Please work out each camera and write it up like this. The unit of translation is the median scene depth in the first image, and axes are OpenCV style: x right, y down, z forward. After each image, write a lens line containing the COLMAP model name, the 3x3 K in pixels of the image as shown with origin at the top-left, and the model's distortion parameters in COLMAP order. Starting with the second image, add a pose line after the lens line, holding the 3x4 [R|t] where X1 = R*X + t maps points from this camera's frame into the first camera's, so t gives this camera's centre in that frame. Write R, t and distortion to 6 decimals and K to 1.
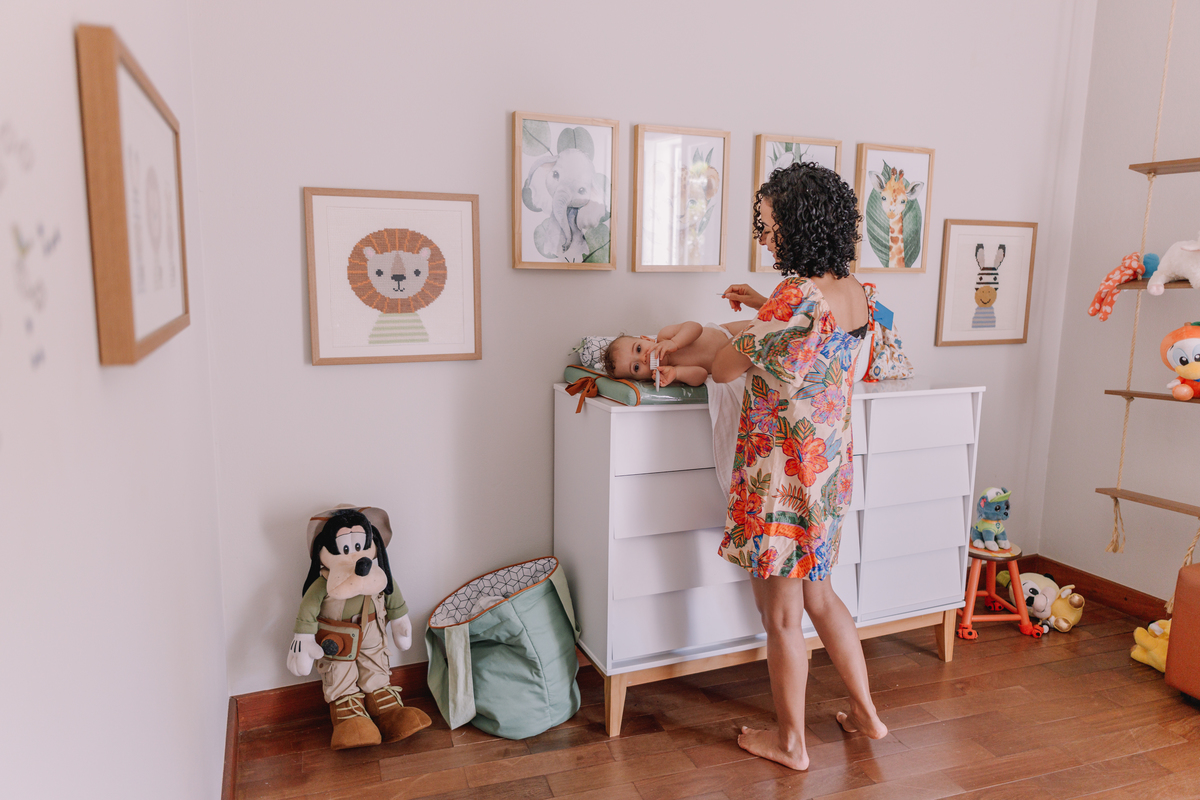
lens RADIAL K [[849.4, 0, 600.0], [0, 849.4, 400.0], [0, 0, 1]] dist [0.041865, 0.002108]
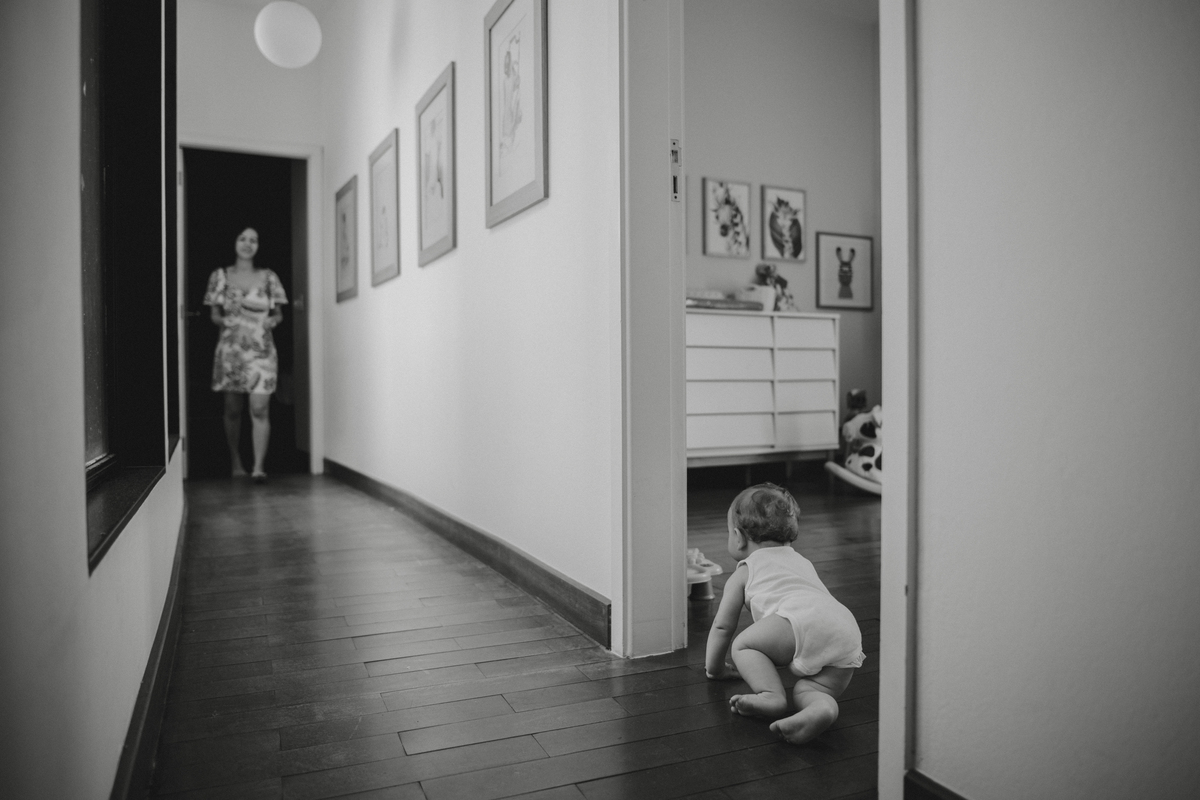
lens RADIAL K [[849.4, 0, 600.0], [0, 849.4, 400.0], [0, 0, 1]] dist [0.041865, 0.002108]
pose [[0.998103, -0.021795, 0.057576, -0.129916], [0.029540, 0.990088, -0.137308, 0.347456], [-0.054012, 0.138748, 0.988854, -0.611899]]
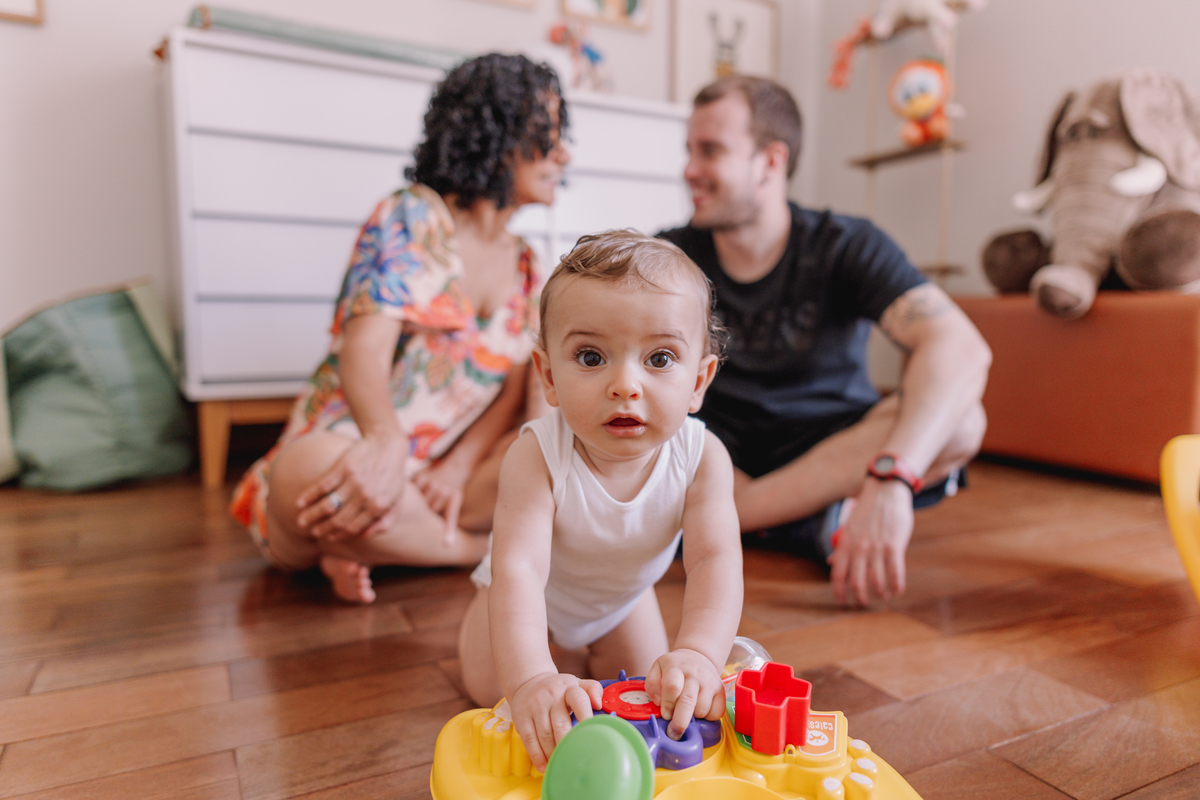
lens RADIAL K [[849.4, 0, 600.0], [0, 849.4, 400.0], [0, 0, 1]] dist [0.041865, 0.002108]
pose [[0.992168, -0.030888, 0.121033, 0.214982], [0.037953, 0.997681, -0.056508, 0.296771], [-0.119006, 0.060659, 0.991039, 0.144350]]
